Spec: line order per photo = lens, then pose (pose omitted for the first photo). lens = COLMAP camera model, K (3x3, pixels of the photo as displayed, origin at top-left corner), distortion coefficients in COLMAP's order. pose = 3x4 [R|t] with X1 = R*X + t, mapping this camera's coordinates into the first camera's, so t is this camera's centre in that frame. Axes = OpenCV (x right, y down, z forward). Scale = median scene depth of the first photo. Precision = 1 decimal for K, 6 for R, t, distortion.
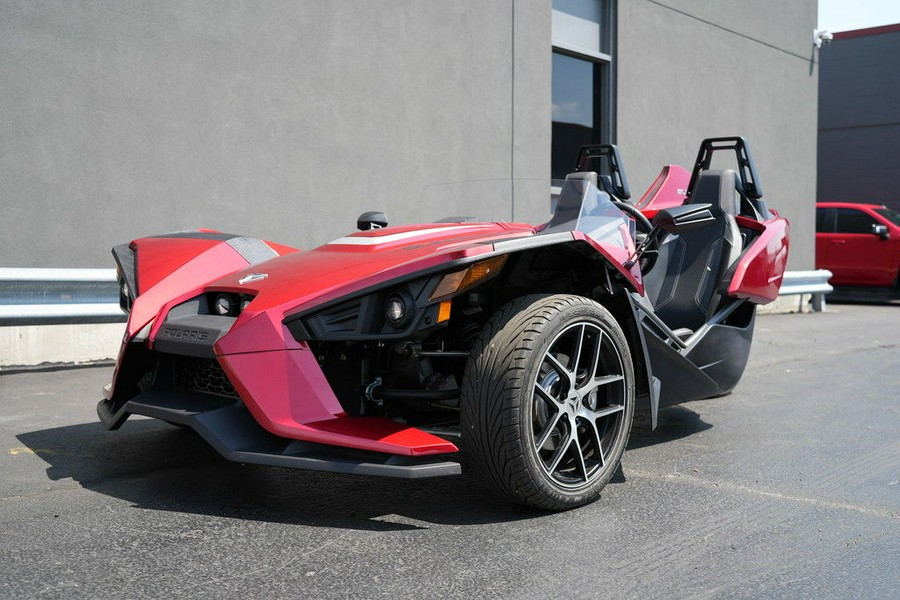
lens RADIAL K [[1048.5, 0, 452.5], [0, 1048.5, 307.7], [0, 0, 1]] dist [-0.013232, 0.000000]
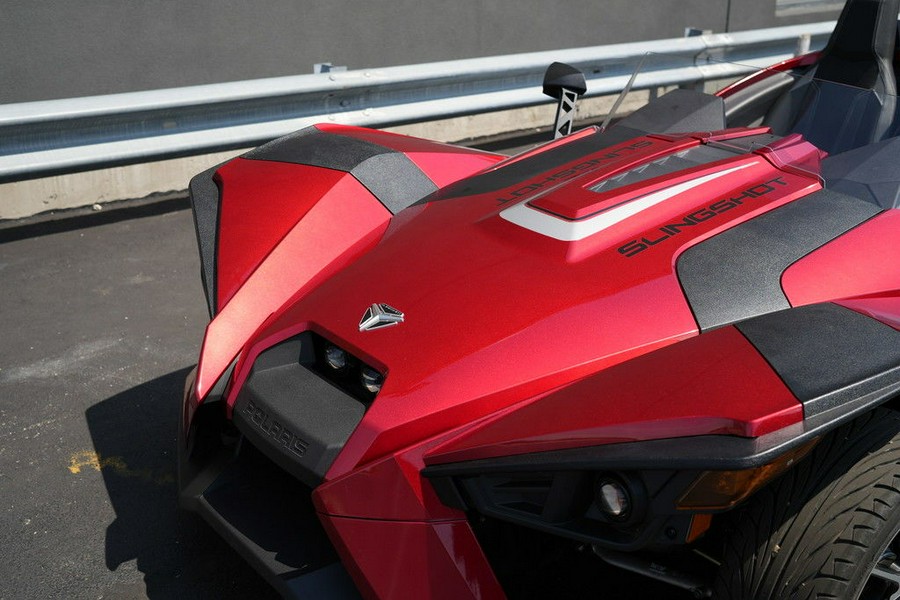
lens RADIAL K [[1048.5, 0, 450.4], [0, 1048.5, 302.1], [0, 0, 1]] dist [-0.013232, 0.000000]
pose [[0.986764, 0.070194, -0.146186, -0.064365], [-0.018728, 0.944759, 0.327229, -0.278468], [0.161080, -0.320160, 0.933569, 0.472938]]
